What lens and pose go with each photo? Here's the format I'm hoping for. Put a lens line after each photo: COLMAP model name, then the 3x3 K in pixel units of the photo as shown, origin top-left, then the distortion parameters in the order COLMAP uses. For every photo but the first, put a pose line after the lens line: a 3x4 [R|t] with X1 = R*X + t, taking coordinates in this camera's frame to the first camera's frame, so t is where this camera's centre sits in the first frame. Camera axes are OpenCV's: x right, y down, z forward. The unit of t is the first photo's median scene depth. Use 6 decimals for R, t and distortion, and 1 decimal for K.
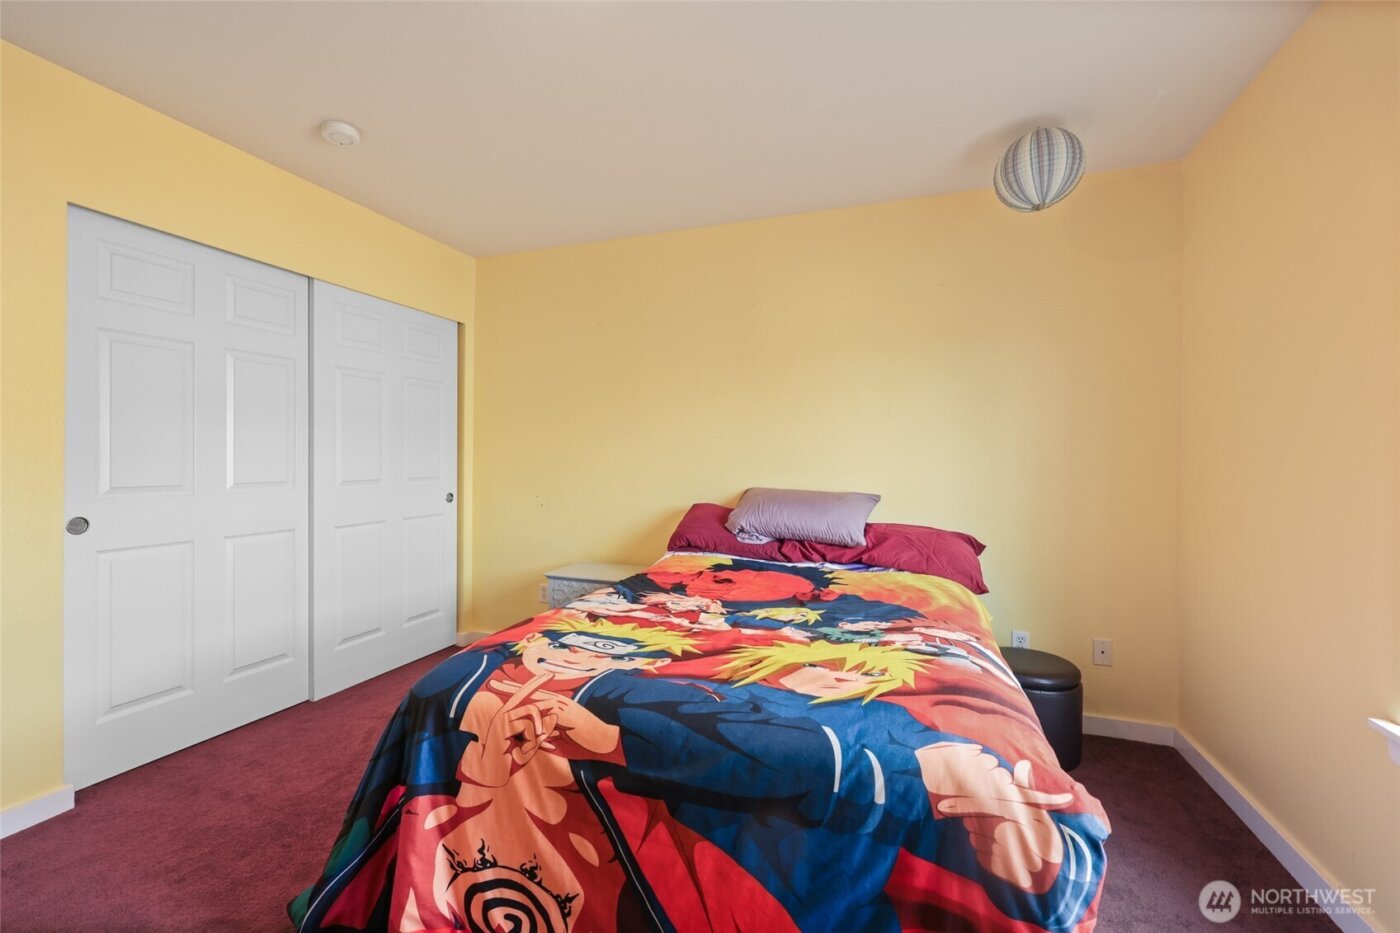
lens RADIAL K [[562.2, 0, 703.8], [0, 562.2, 462.3], [0, 0, 1]] dist [0.003912, 0.000148]
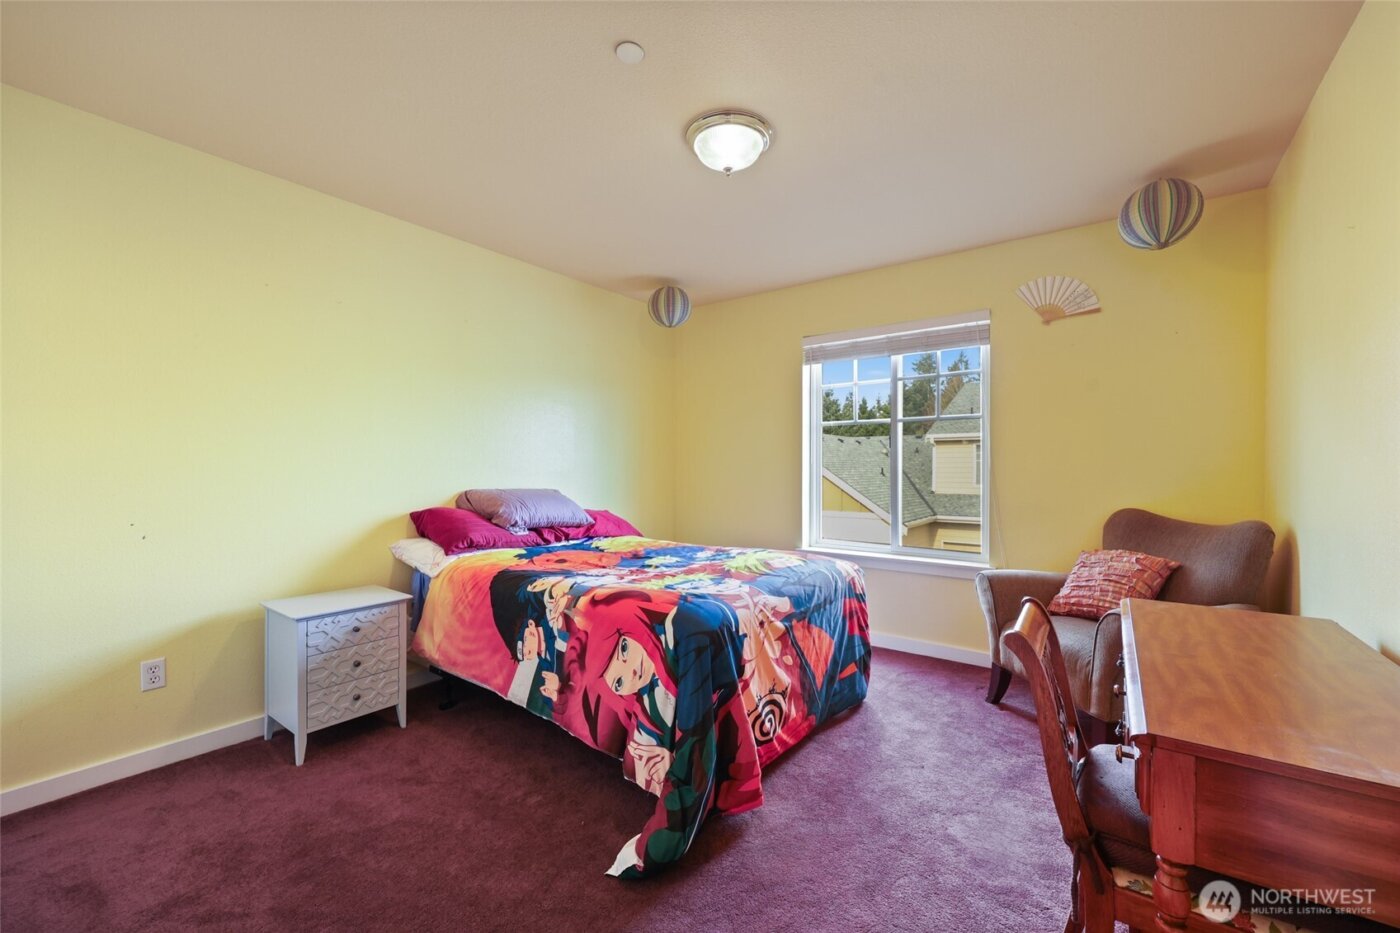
lens RADIAL K [[562.2, 0, 700.5], [0, 562.2, 462.0], [0, 0, 1]] dist [0.003912, 0.000148]
pose [[0.294916, 0.000197, 0.955523, -2.003365], [0.000812, 1.000000, -0.000457, -0.013771], [-0.955523, 0.000910, 0.294916, 0.643242]]
